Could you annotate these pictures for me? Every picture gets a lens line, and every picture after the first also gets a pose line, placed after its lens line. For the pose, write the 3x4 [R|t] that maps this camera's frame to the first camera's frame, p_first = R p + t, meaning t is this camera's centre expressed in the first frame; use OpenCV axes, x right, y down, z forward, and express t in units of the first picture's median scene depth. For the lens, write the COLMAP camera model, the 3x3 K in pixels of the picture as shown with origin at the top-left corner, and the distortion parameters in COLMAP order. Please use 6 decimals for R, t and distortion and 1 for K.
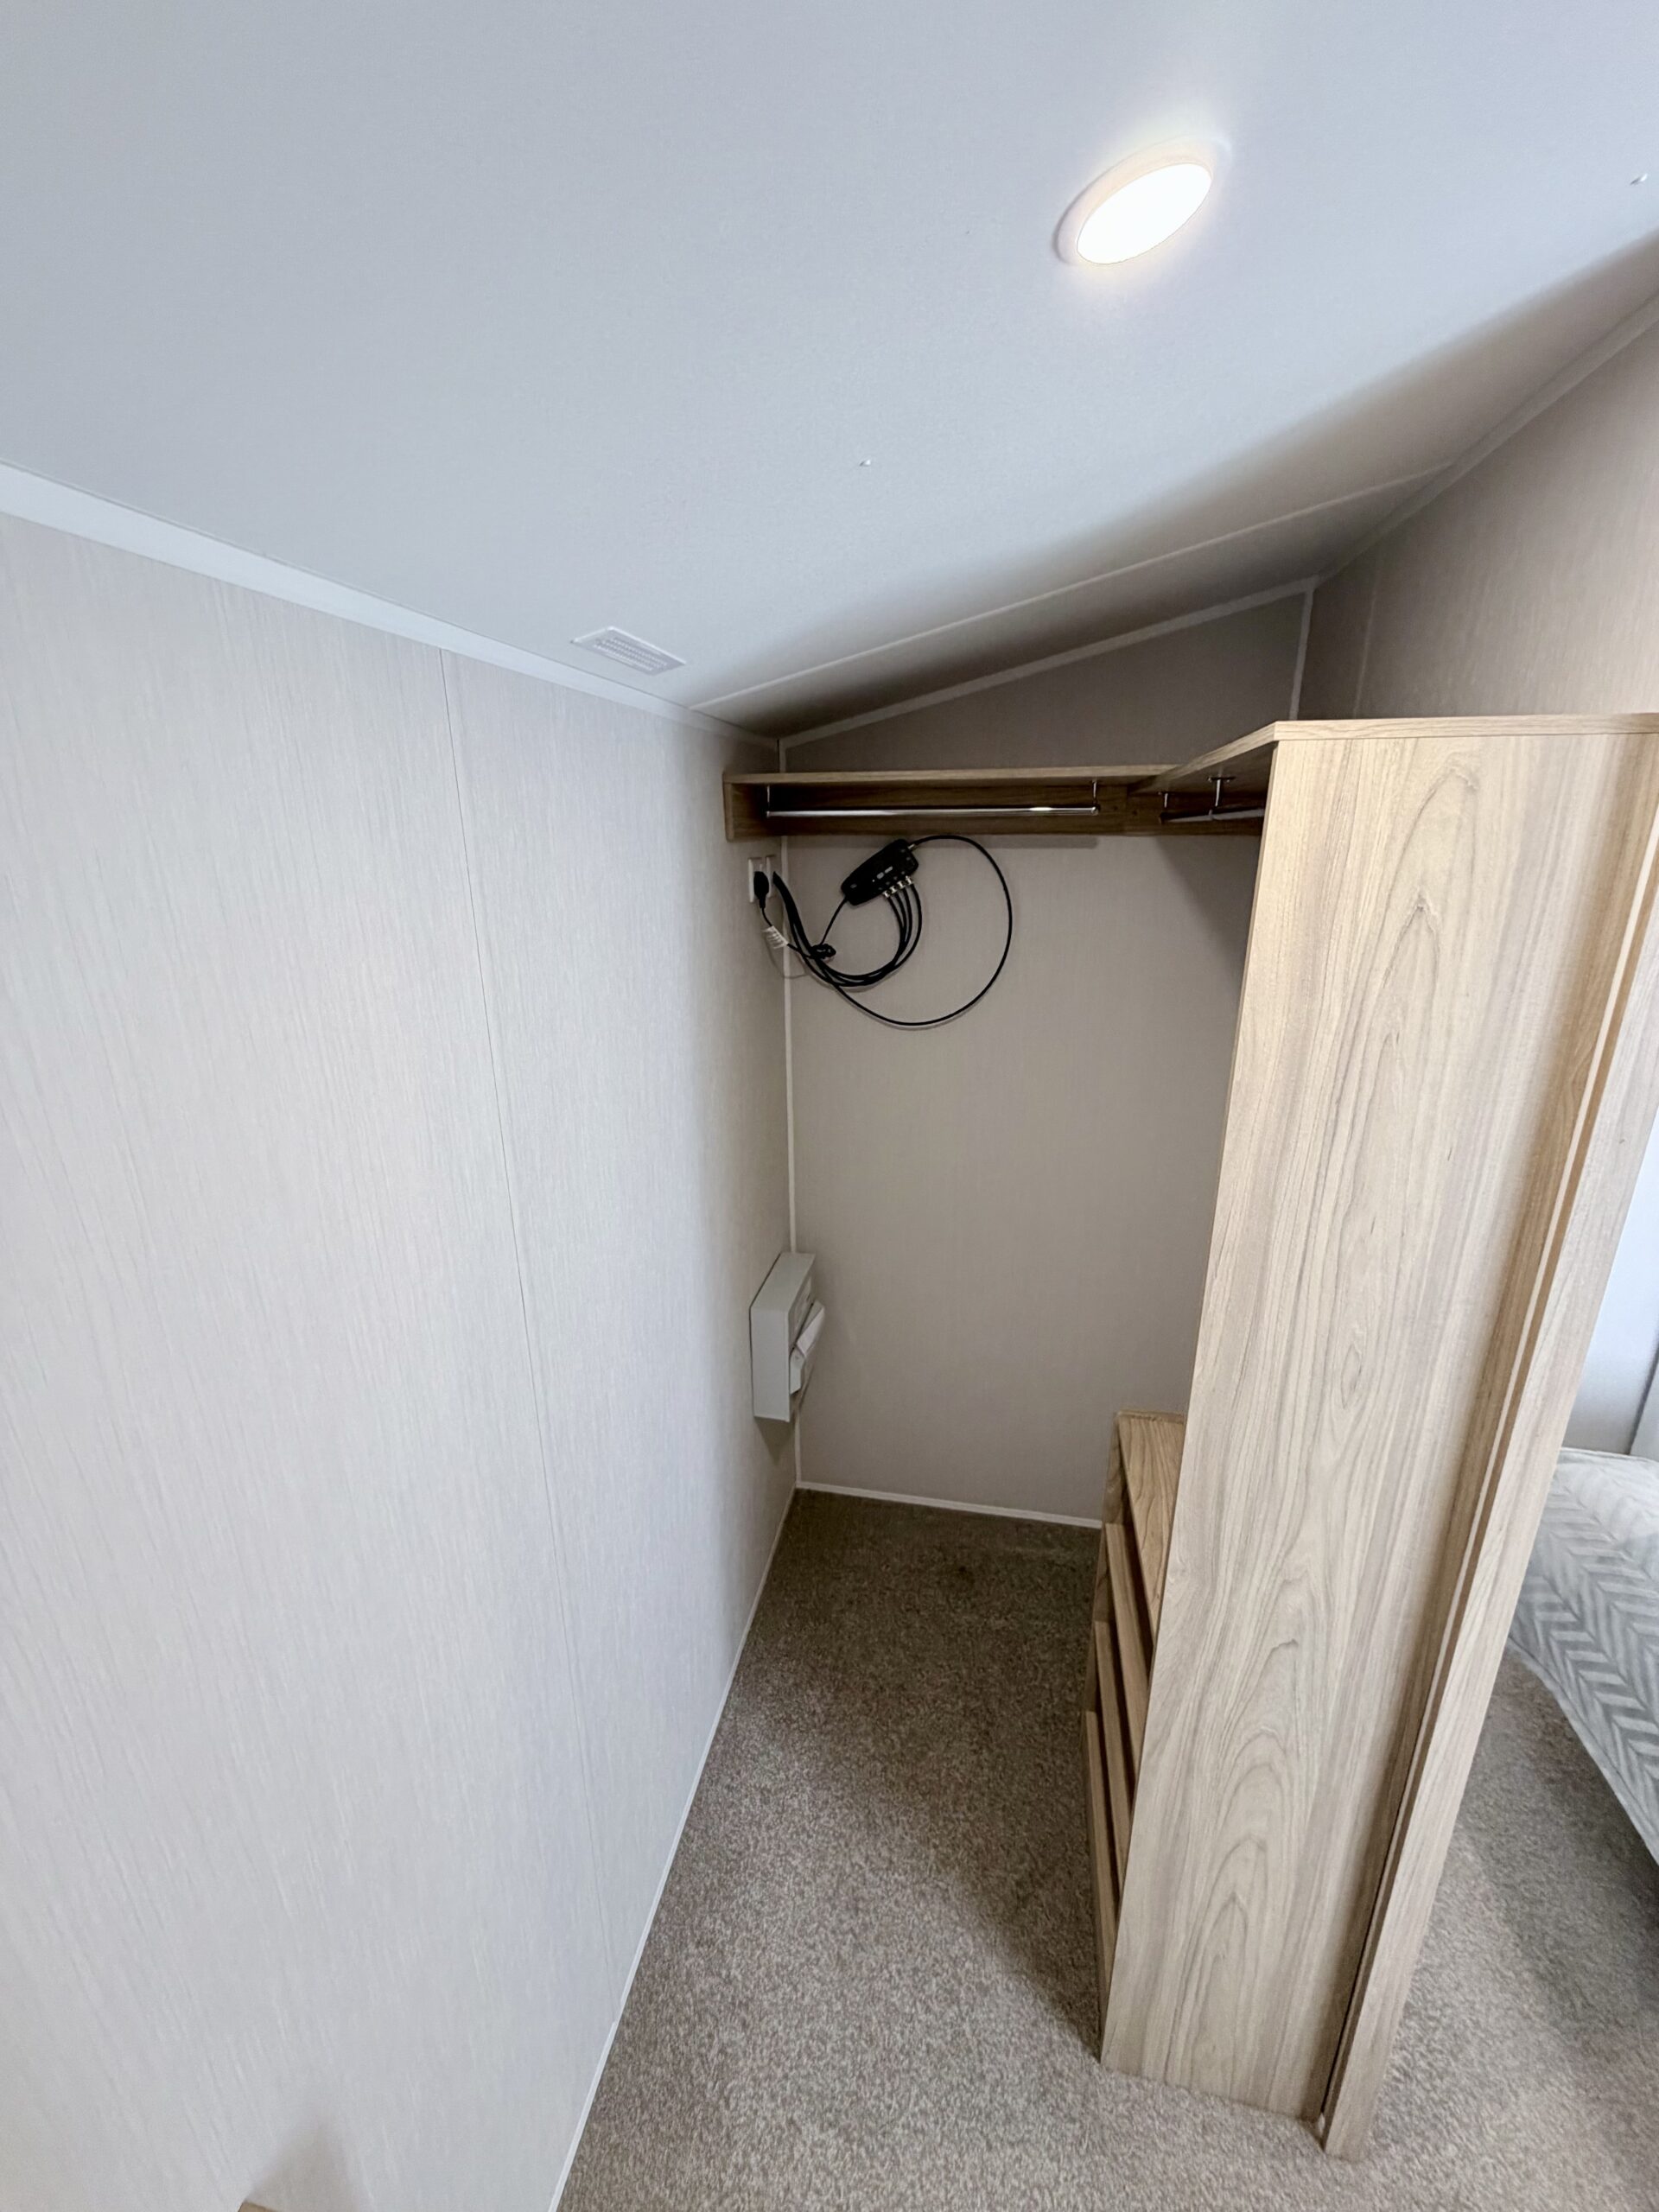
lens RADIAL K [[878.5, 0, 837.5], [0, 878.5, 1104.5], [0, 0, 1]] dist [0.001045, -0.000536]
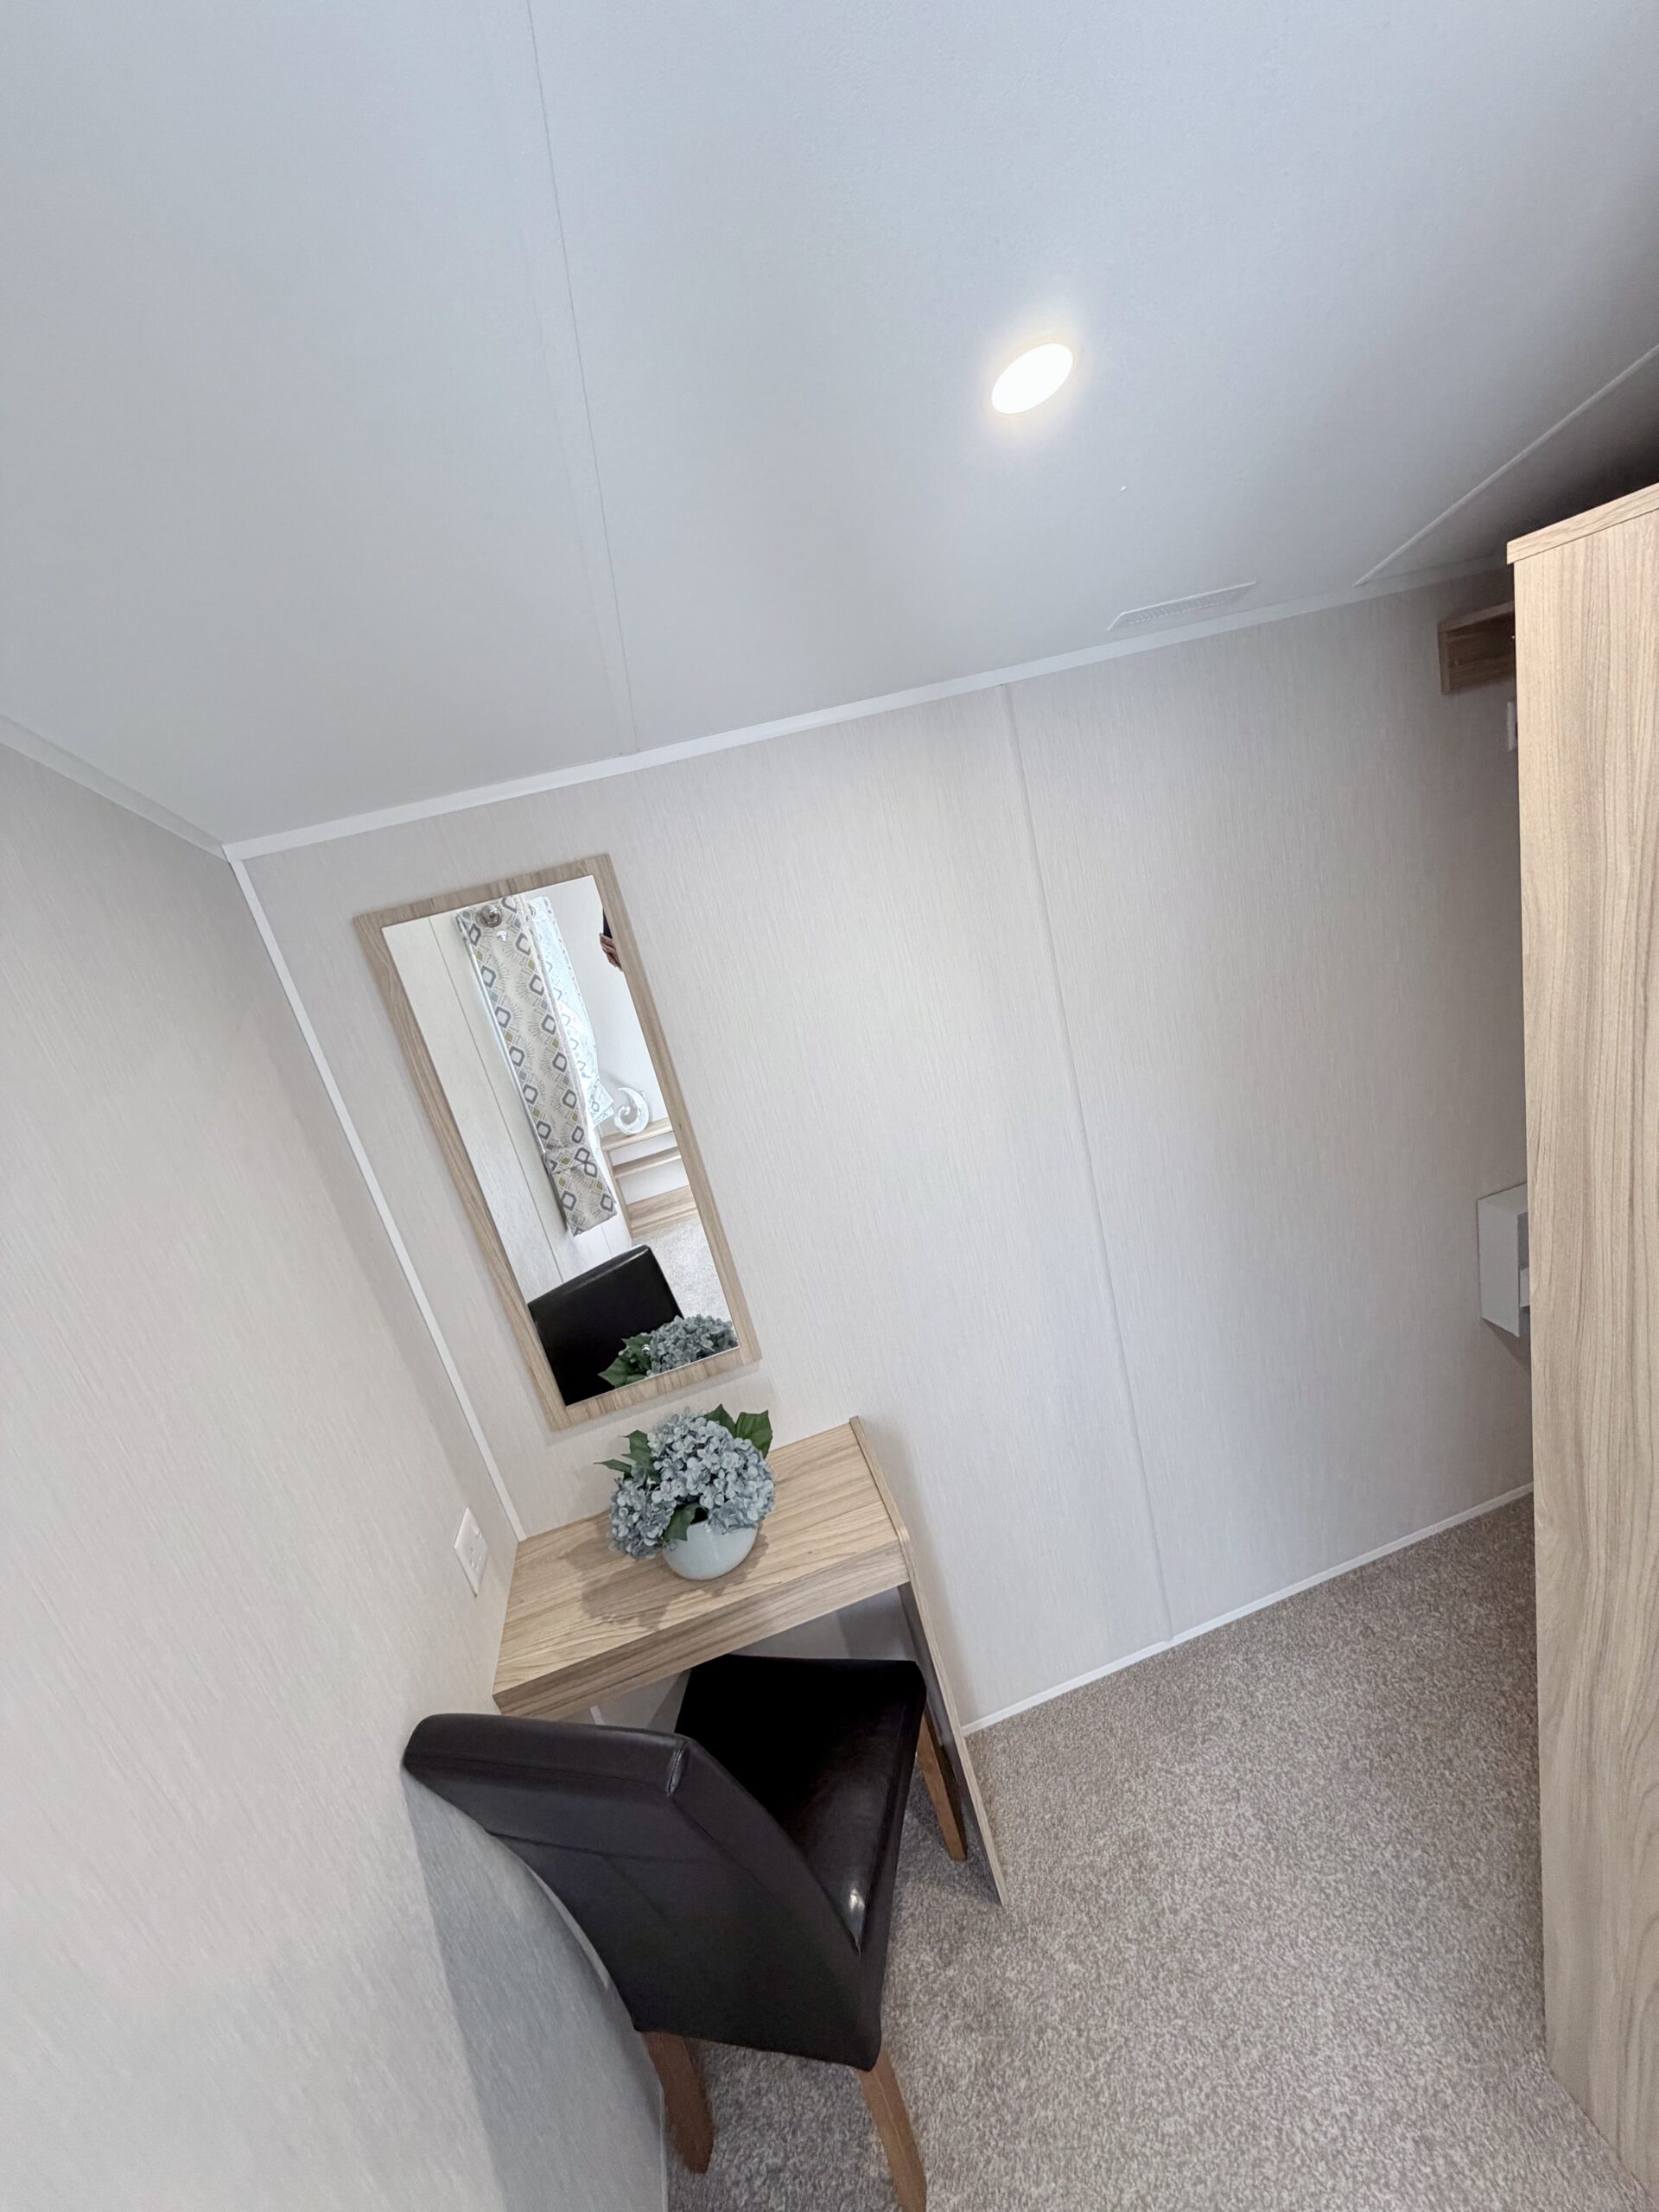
lens RADIAL K [[878.5, 0, 835.4], [0, 878.5, 1109.9], [0, 0, 1]] dist [0.001045, -0.000536]
pose [[0.404709, 0.180646, -0.896425, 0.963429], [-0.042212, 0.982939, 0.179022, -0.002026], [0.913471, -0.034612, 0.405430, -0.000987]]
